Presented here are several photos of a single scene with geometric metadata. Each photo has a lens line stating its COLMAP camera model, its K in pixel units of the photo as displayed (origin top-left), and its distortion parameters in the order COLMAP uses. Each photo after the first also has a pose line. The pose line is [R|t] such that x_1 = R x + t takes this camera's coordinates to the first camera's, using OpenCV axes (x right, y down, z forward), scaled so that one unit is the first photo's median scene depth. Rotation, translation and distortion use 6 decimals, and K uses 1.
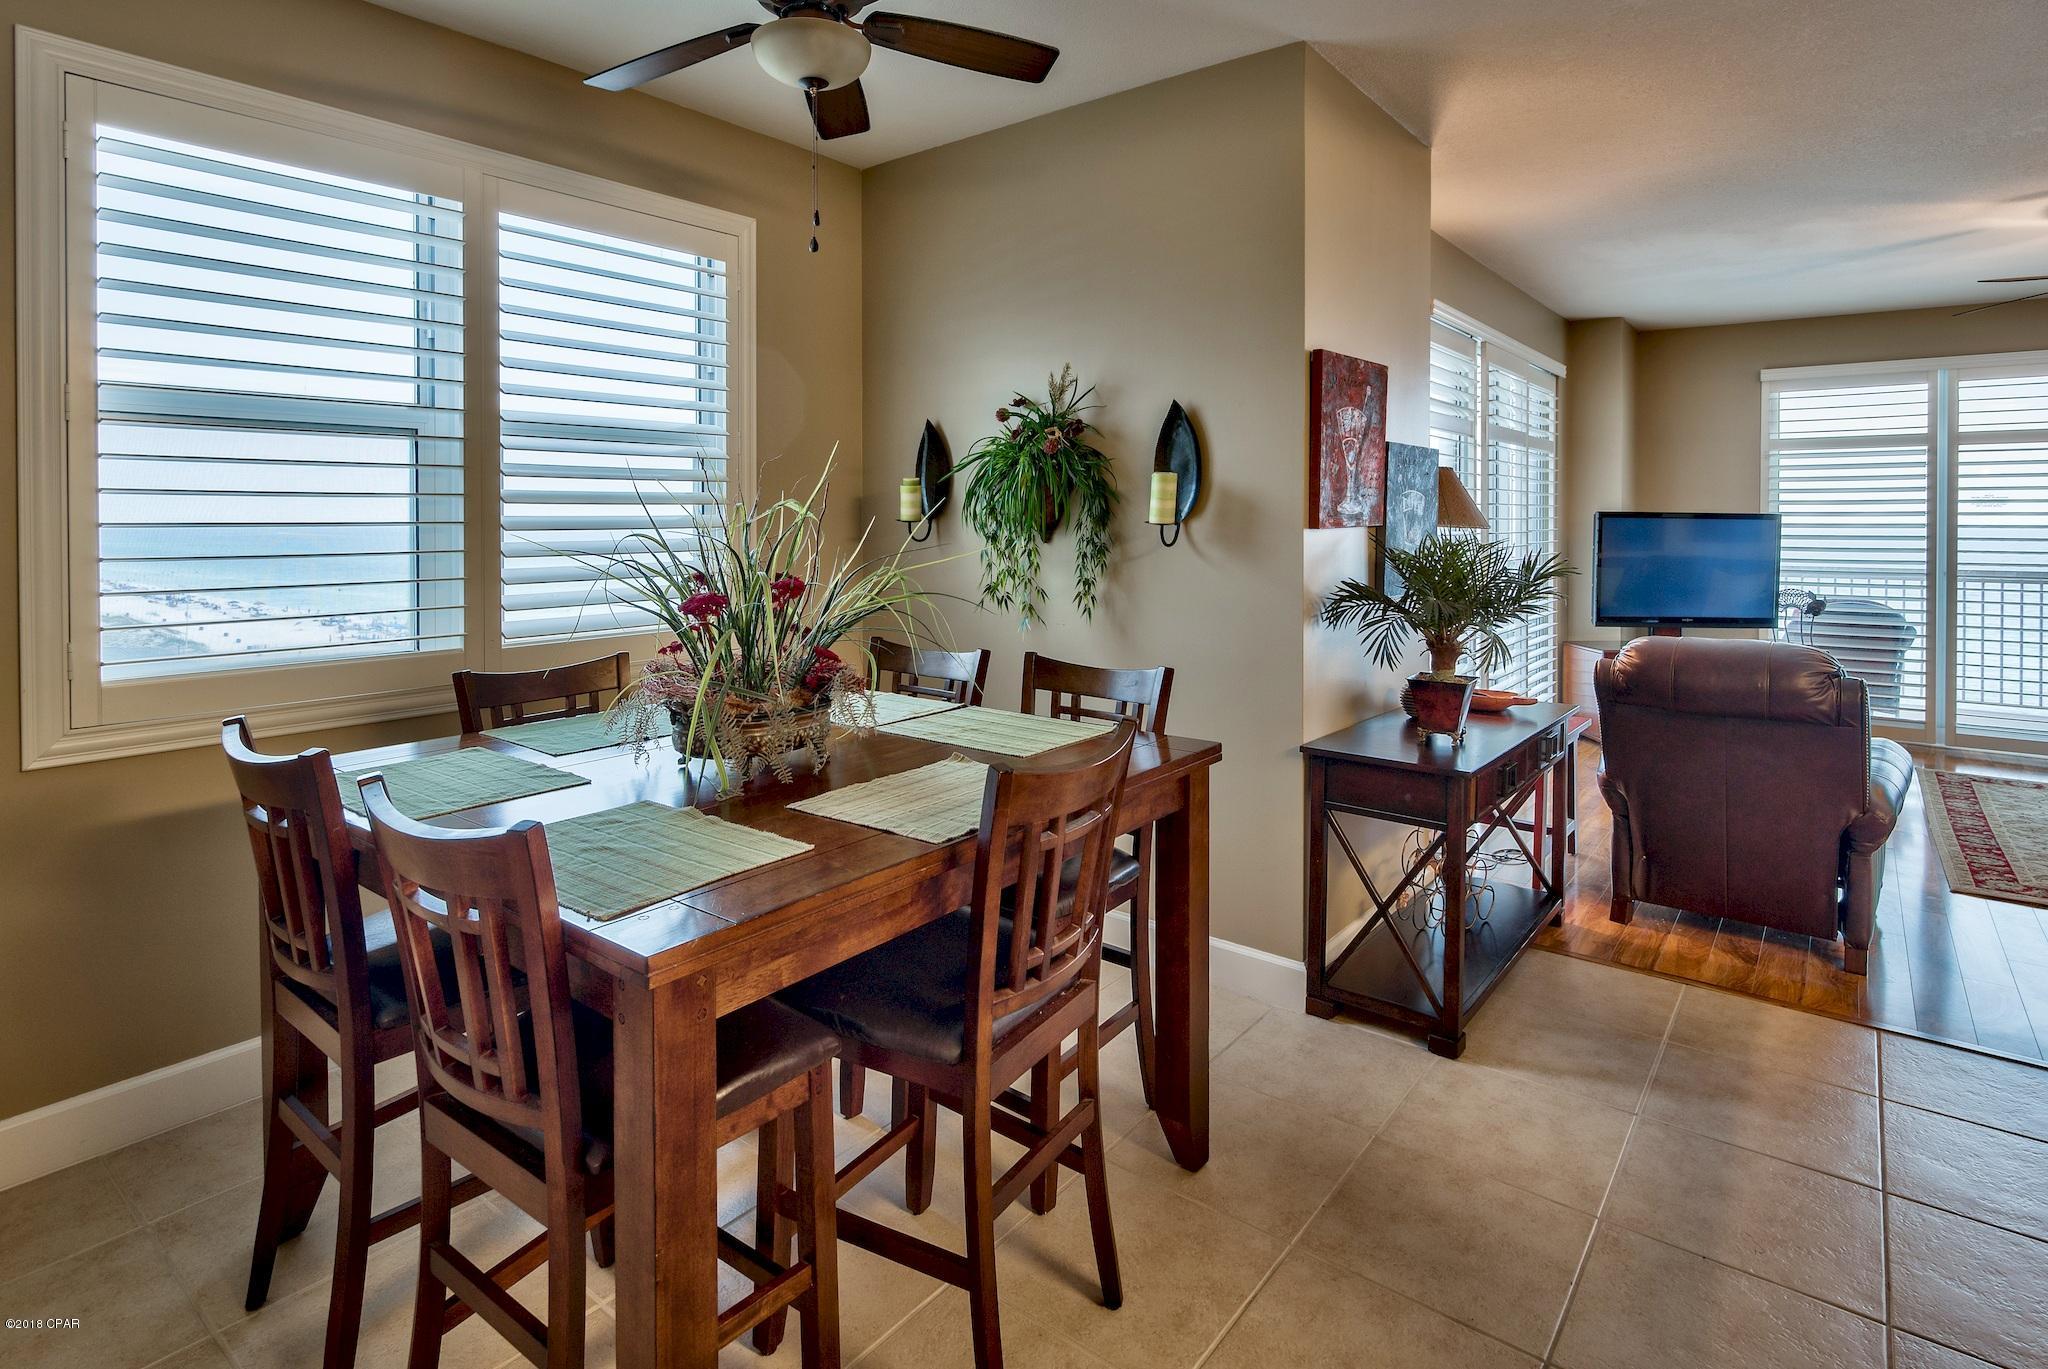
lens RADIAL K [[1055.3, 0, 1030.9], [0, 1055.3, 528.5], [0, 0, 1]] dist [-0.001690, 0.002478]
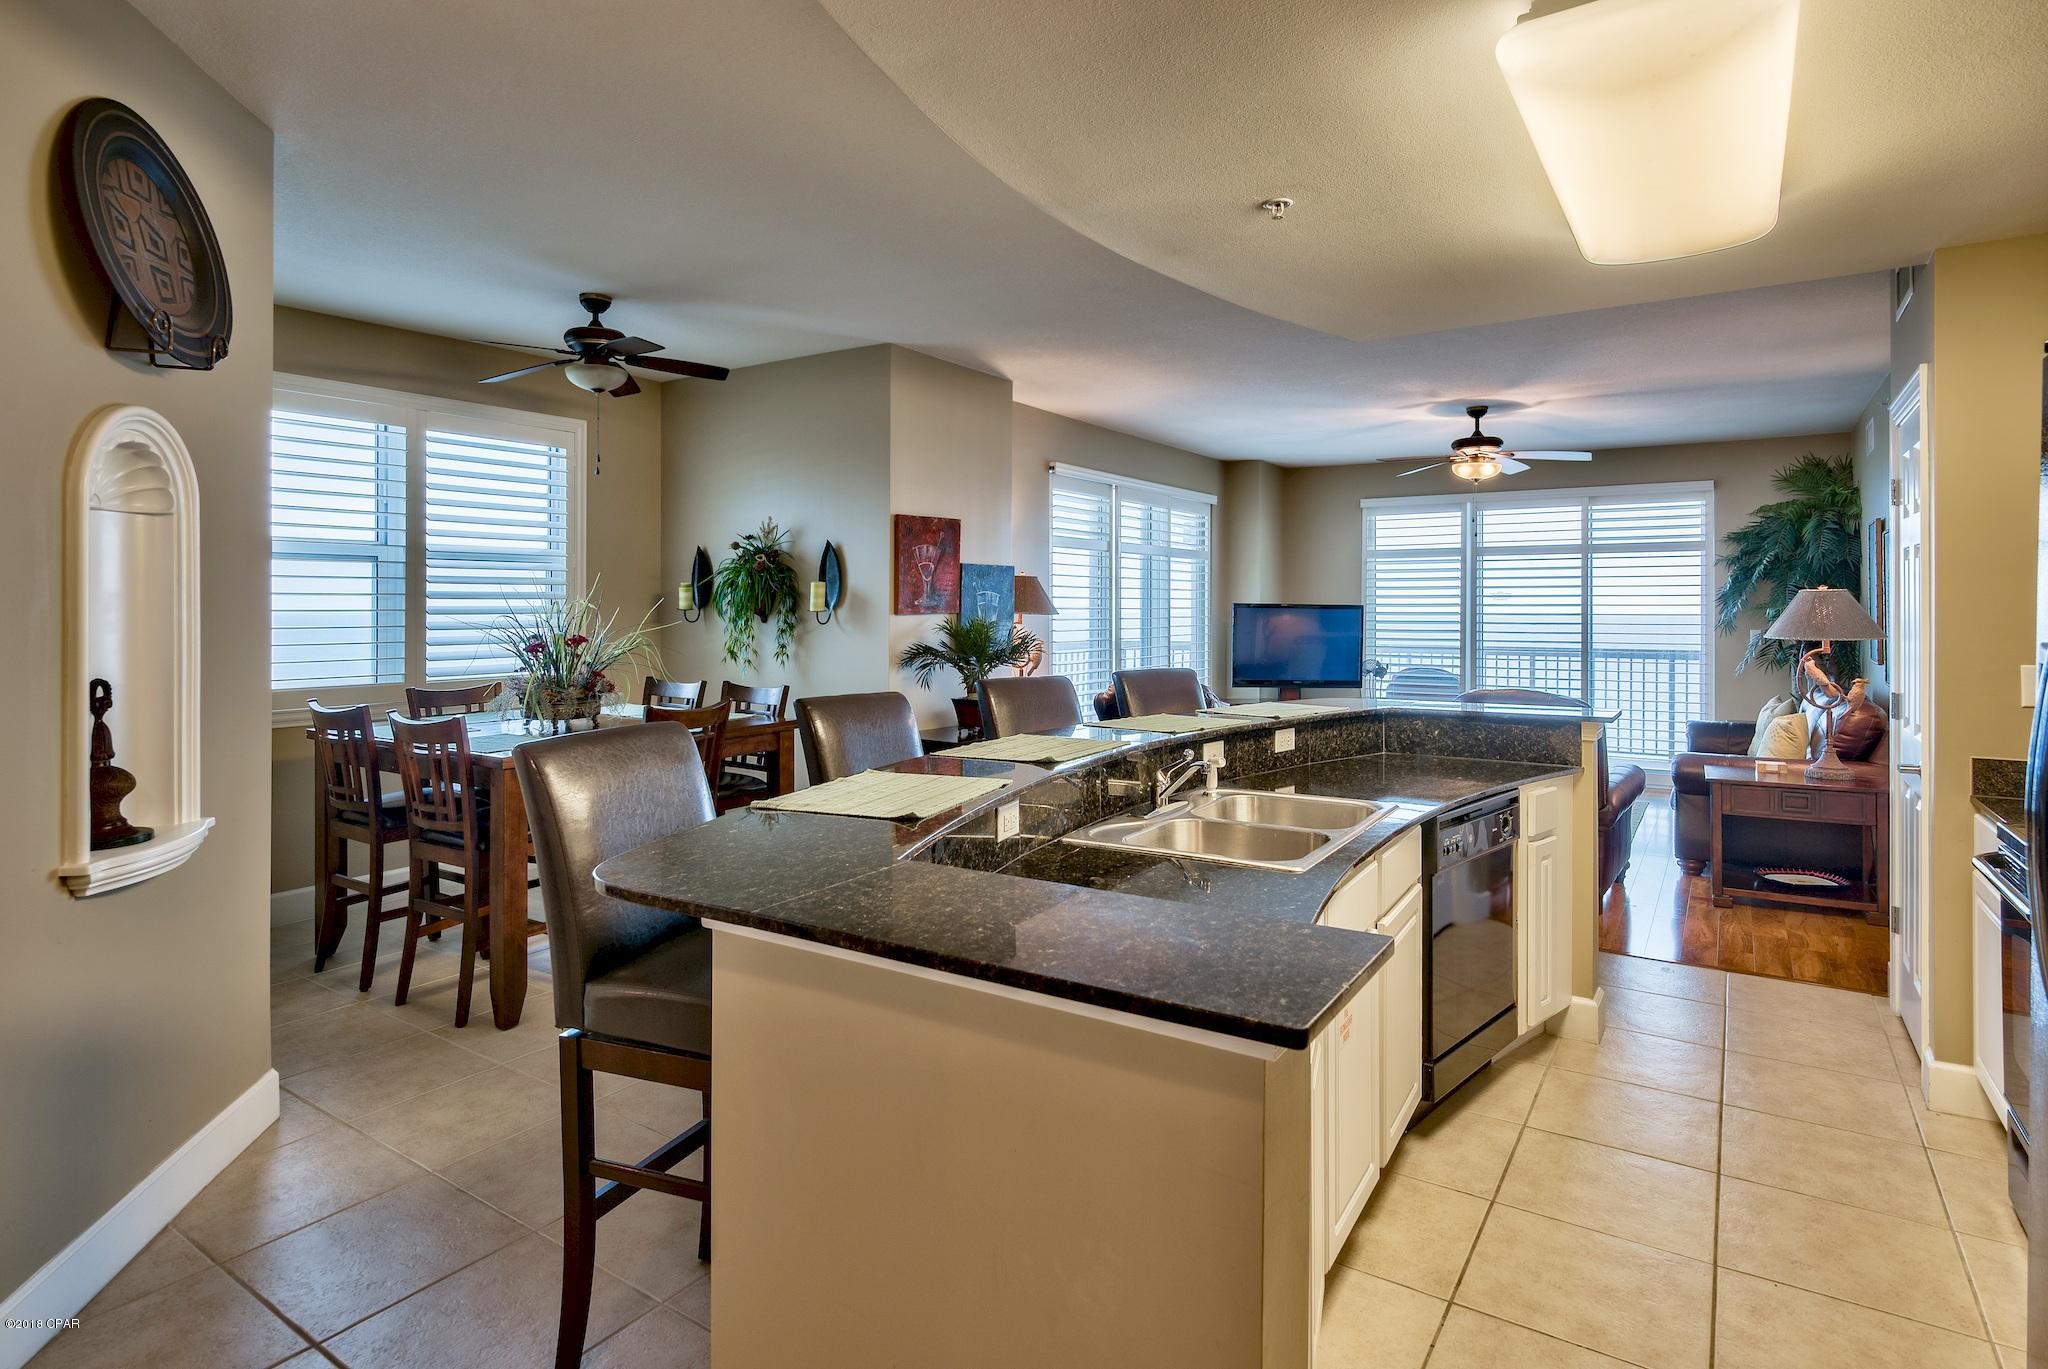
lens RADIAL K [[1077.2, 0, 1012.5], [0, 1077.2, 604.1], [0, 0, 1]] dist [0.007580, 0.000330]
pose [[0.997528, 0.001193, 0.070264, 0.288156], [-0.000270, 0.999914, -0.013142, 0.006380], [-0.070274, 0.013091, 0.997442, -0.720907]]
